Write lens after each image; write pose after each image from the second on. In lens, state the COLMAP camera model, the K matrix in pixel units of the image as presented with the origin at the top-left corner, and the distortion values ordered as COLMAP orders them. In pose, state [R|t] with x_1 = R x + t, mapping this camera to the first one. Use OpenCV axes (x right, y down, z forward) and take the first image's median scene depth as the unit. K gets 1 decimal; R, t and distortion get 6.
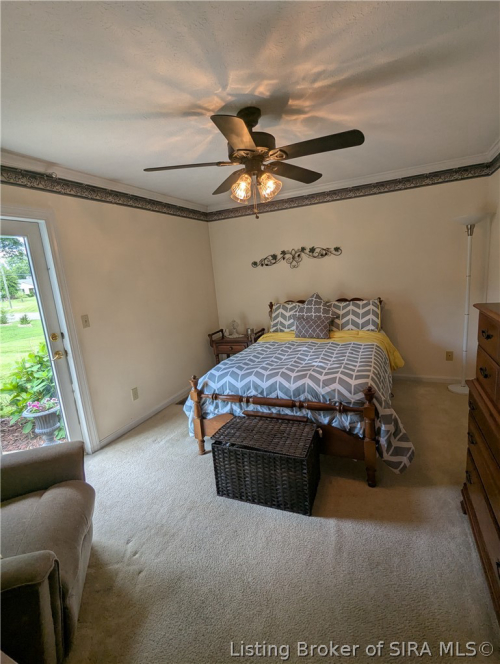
lens RADIAL K [[315.0, 0, 249.5], [0, 315.0, 330.7], [0, 0, 1]] dist [-0.000226, 0.000972]
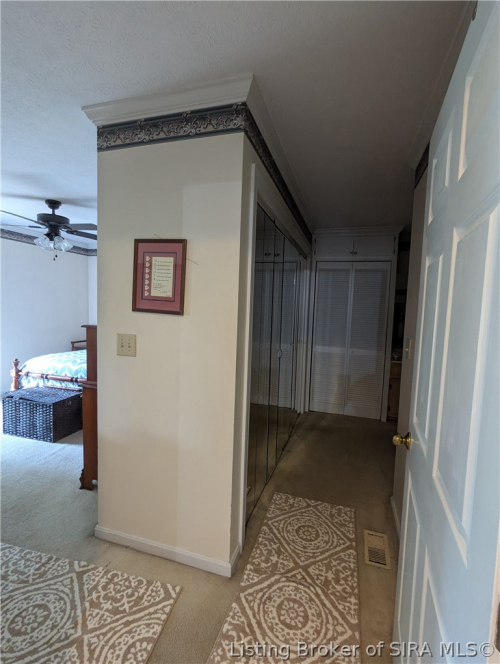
lens RADIAL K [[315.0, 0, 252.1], [0, 315.0, 332.6], [0, 0, 1]] dist [-0.000226, 0.000972]
pose [[0.984510, 0.107729, 0.138328, 0.706079], [-0.091809, 0.988911, -0.116735, 0.096791], [-0.149370, 0.102227, 0.983483, -0.617723]]
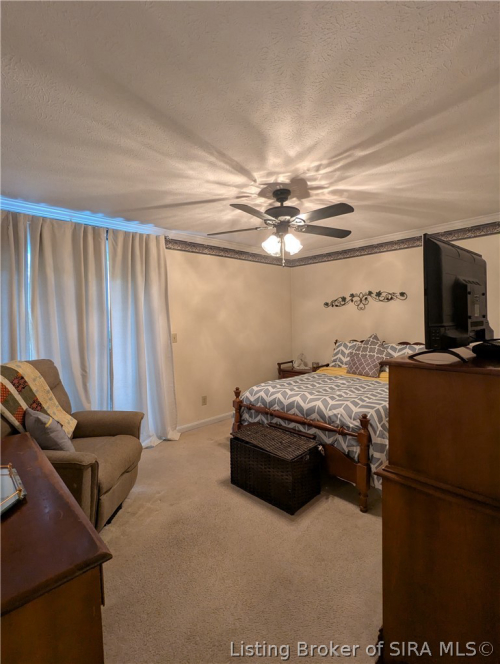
lens RADIAL K [[315.0, 0, 252.7], [0, 315.0, 332.3], [0, 0, 1]] dist [-0.000226, 0.000972]
pose [[0.927645, 0.081979, -0.364356, 0.331956], [-0.125546, 0.987285, -0.097503, 0.042278], [0.351729, 0.136192, 0.926142, -0.172813]]
